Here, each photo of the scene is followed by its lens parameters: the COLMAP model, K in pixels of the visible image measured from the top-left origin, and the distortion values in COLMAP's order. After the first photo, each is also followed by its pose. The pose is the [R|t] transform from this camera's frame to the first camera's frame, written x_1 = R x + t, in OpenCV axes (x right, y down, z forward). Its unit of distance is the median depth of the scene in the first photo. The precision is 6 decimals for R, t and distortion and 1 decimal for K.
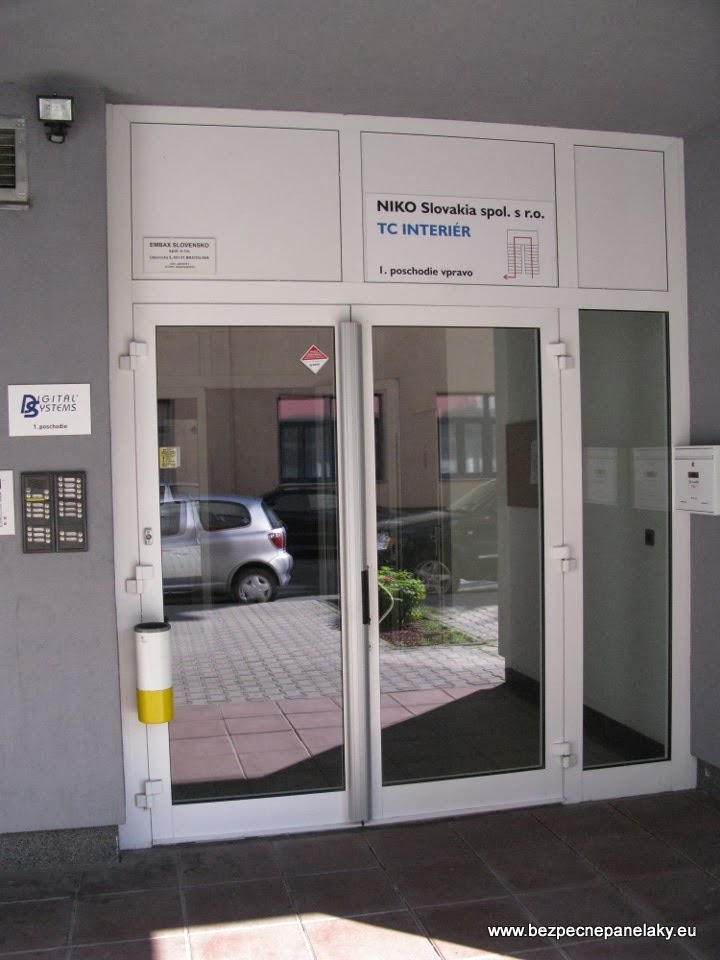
lens RADIAL K [[969.9, 0, 332.4], [0, 969.9, 498.1], [0, 0, 1]] dist [-0.210859, 0.237855]
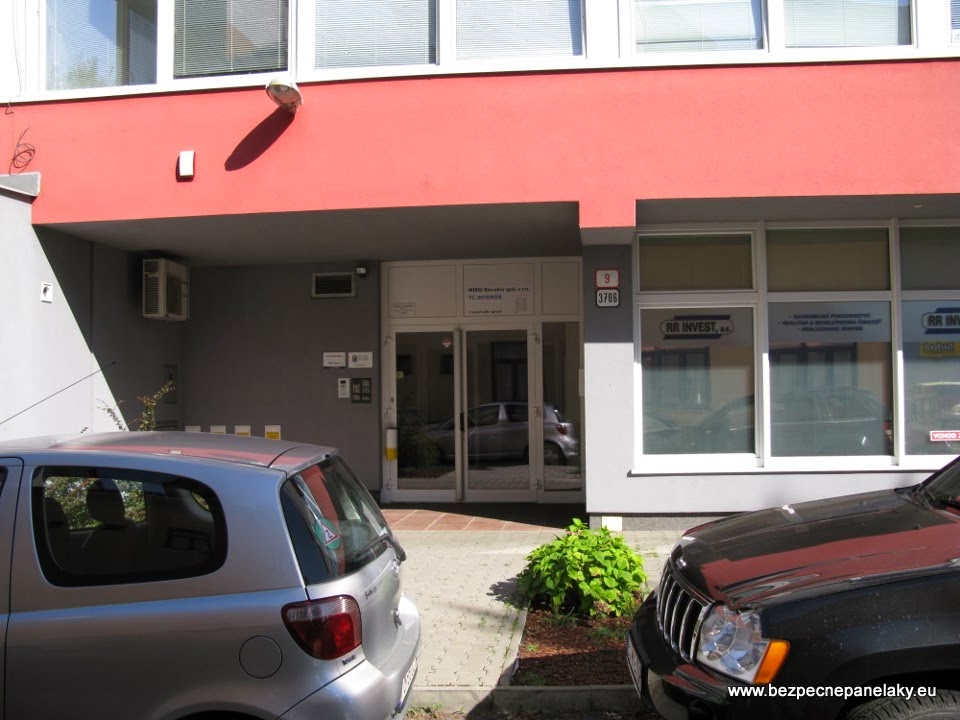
lens RADIAL K [[969.9, 0, 480.0], [0, 969.9, 360.0], [0, 0, 1]] dist [-0.210859, 0.237855]
pose [[0.939504, 0.000874, -0.342538, 1.145668], [-0.023658, 0.997774, -0.062343, 0.098812], [0.341721, 0.066675, 0.937433, -1.847479]]
